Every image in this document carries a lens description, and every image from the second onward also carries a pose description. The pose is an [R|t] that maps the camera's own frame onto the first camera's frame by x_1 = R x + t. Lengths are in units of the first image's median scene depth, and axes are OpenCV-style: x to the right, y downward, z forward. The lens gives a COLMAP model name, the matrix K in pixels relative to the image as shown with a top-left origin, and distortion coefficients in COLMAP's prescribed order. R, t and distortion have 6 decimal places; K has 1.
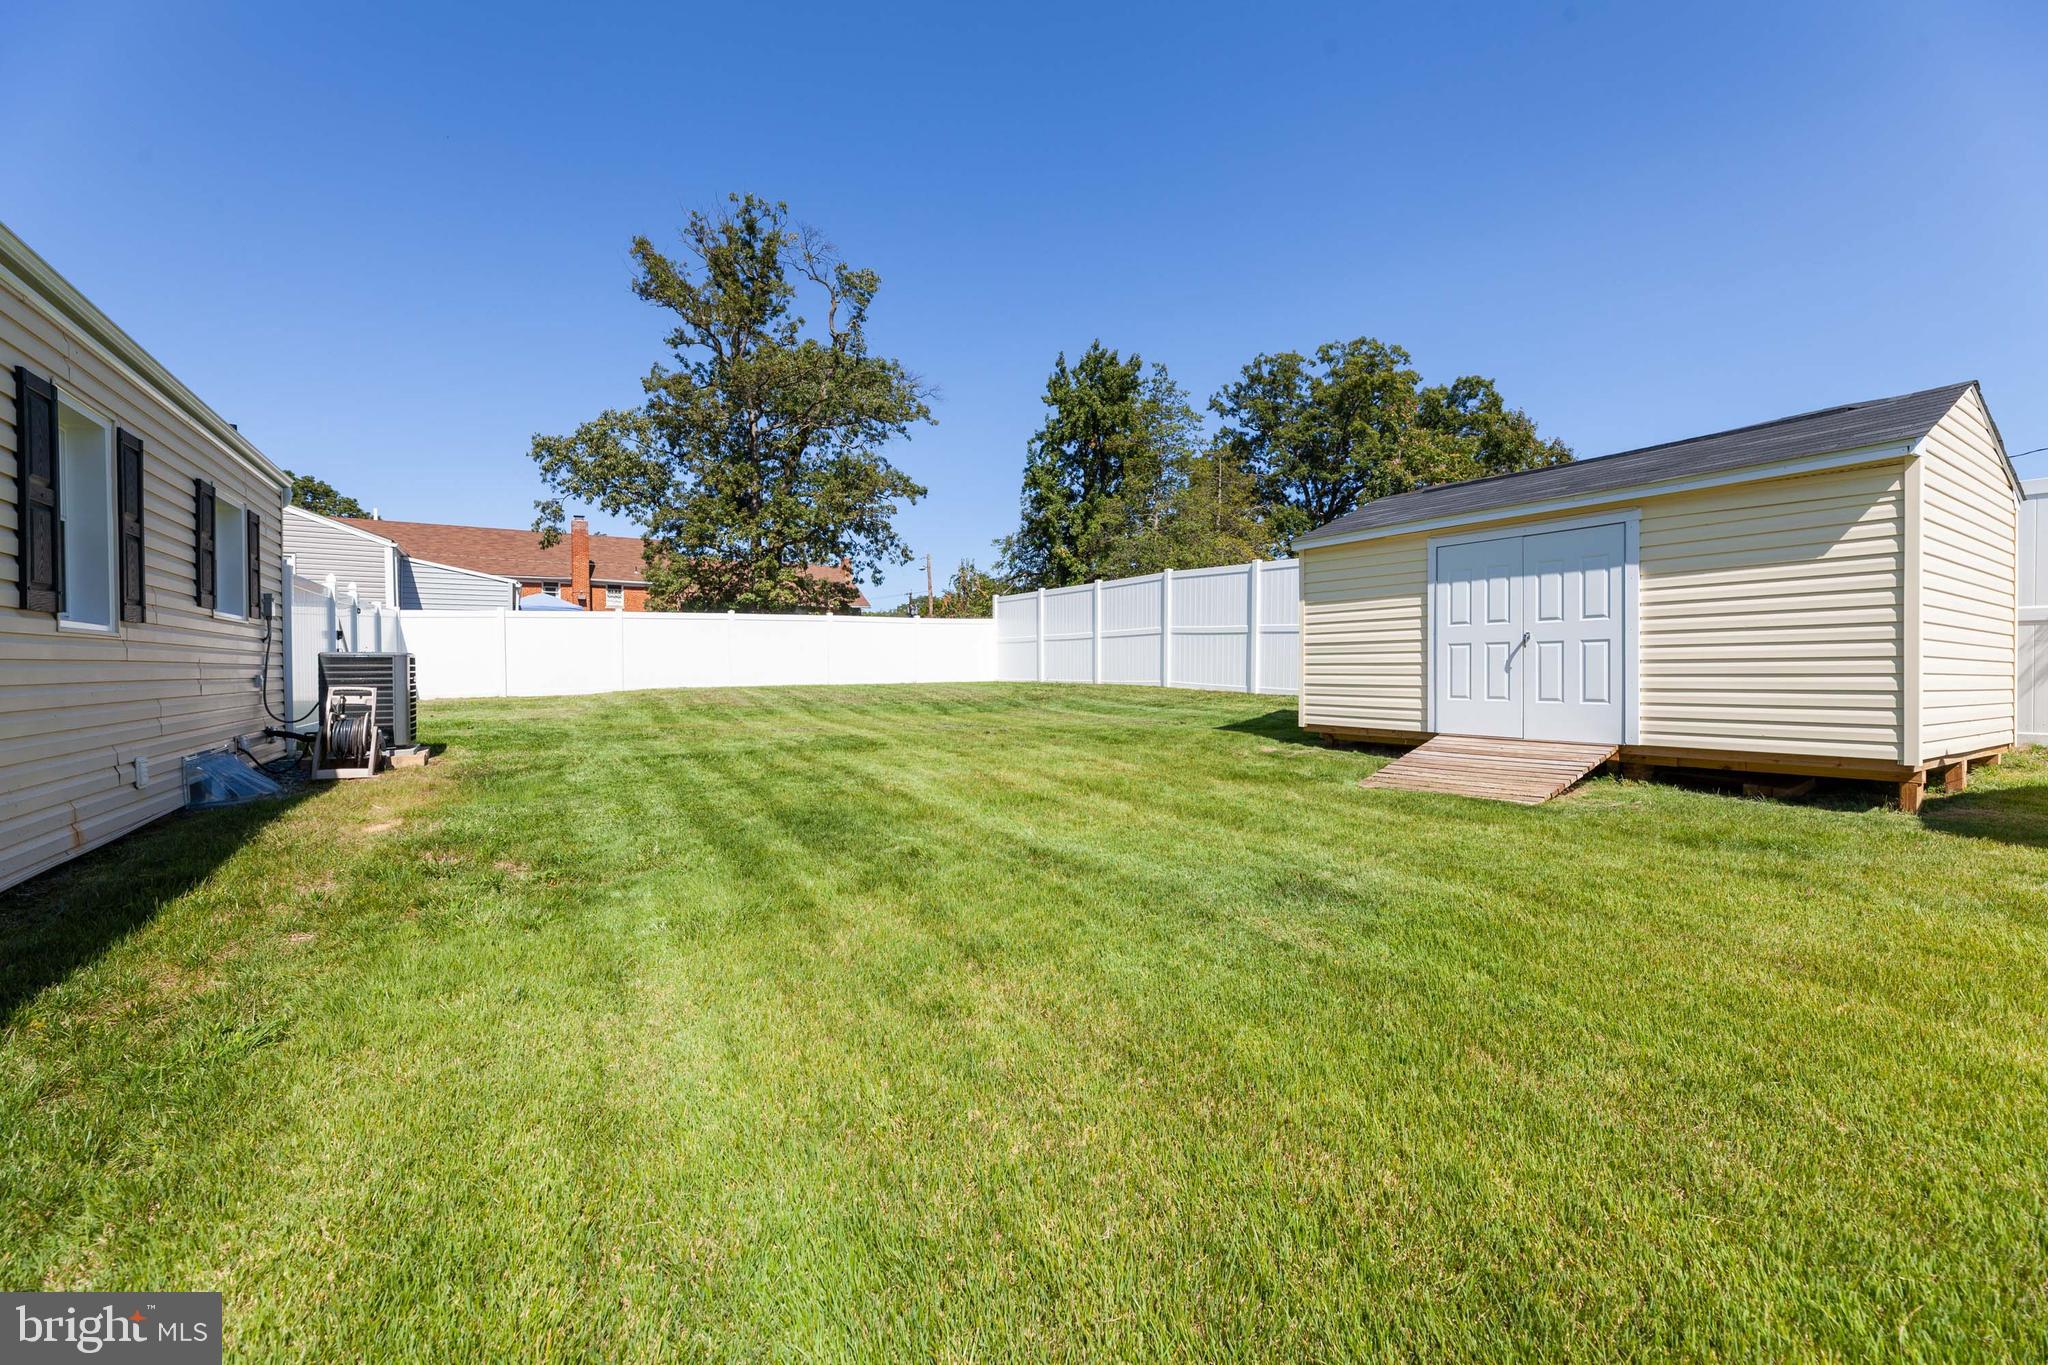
lens RADIAL K [[829.6, 0, 1028.9], [0, 829.6, 674.5], [0, 0, 1]] dist [-0.002945, 0.000422]
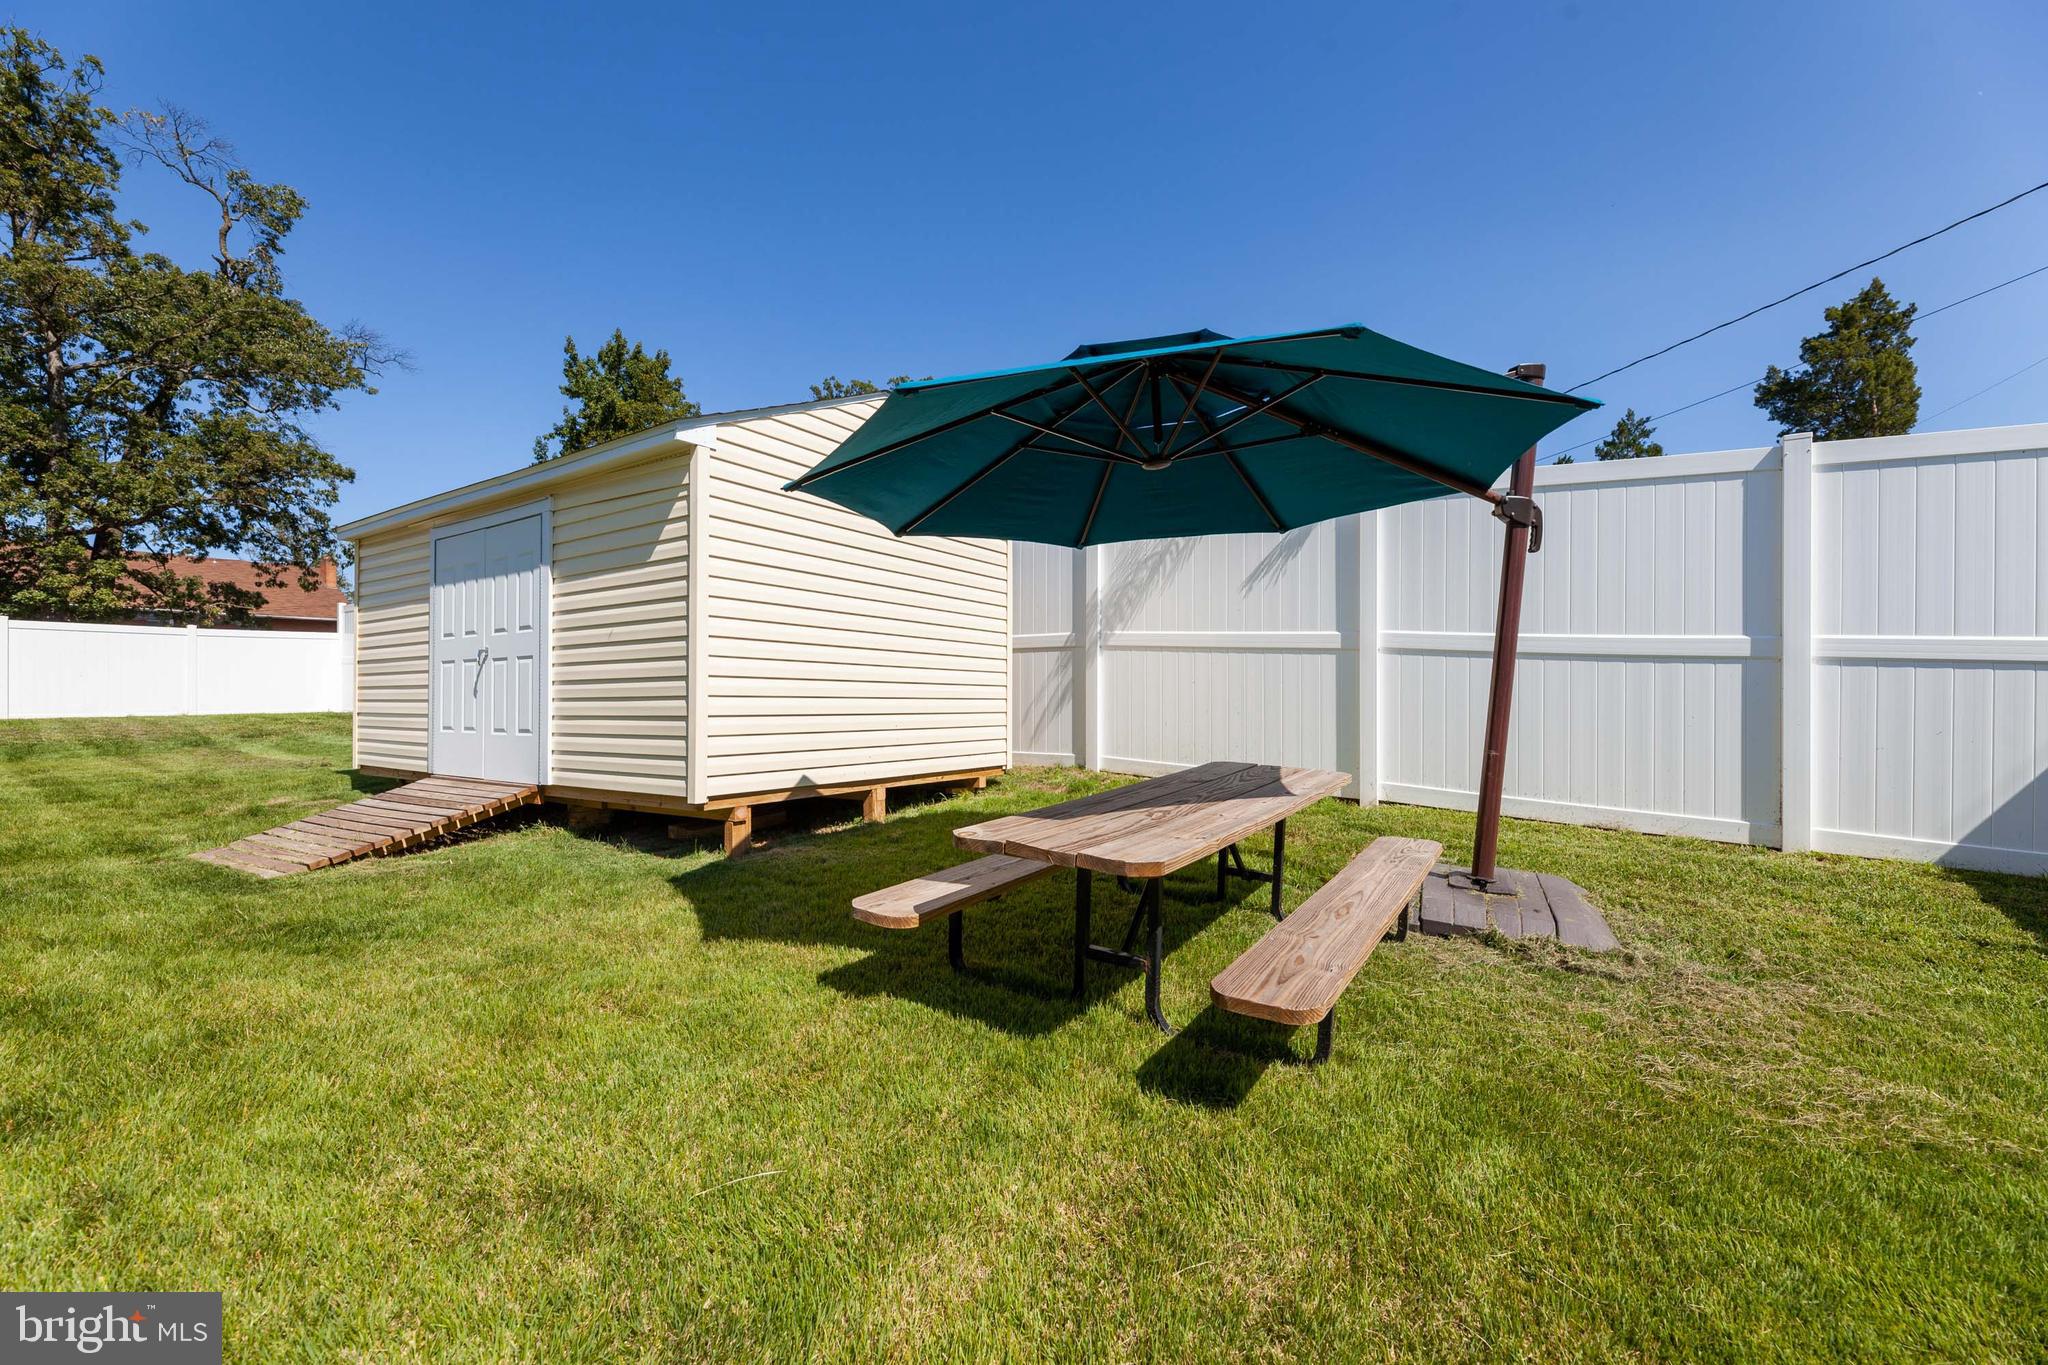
lens RADIAL K [[829.6, 0, 1032.0], [0, 829.6, 687.8], [0, 0, 1]] dist [-0.002945, 0.000422]
pose [[0.914258, 0.004869, 0.405103, 0.148062], [0.003039, 0.999817, -0.018876, 0.001092], [-0.405121, 0.018488, 0.914076, 0.009480]]
